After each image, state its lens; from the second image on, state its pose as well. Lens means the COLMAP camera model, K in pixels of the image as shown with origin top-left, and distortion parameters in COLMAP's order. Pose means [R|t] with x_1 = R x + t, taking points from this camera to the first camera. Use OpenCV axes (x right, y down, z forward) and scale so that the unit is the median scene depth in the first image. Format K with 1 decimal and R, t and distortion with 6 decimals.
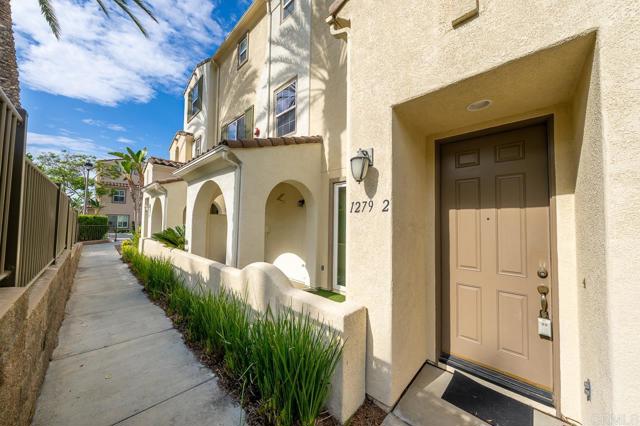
lens RADIAL K [[223.8, 0, 321.6], [0, 223.8, 212.6], [0, 0, 1]] dist [-0.005803, 0.000025]
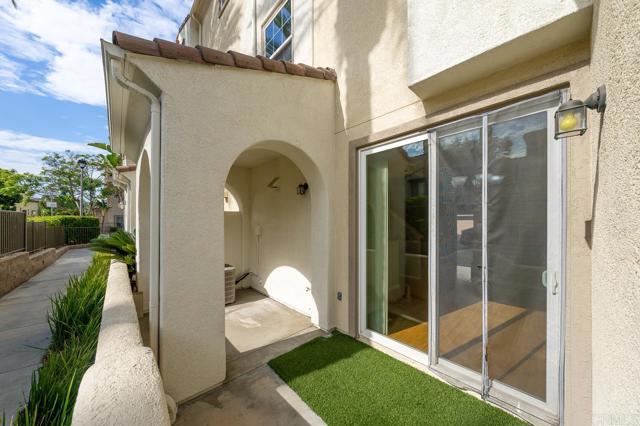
lens RADIAL K [[223.8, 0, 320.7], [0, 223.8, 217.1], [0, 0, 1]] dist [-0.005803, 0.000025]
pose [[0.997891, -0.017457, -0.062519, -0.004491], [0.019285, 0.999400, 0.028759, 0.020494], [0.061979, -0.029904, 0.997629, 0.396566]]
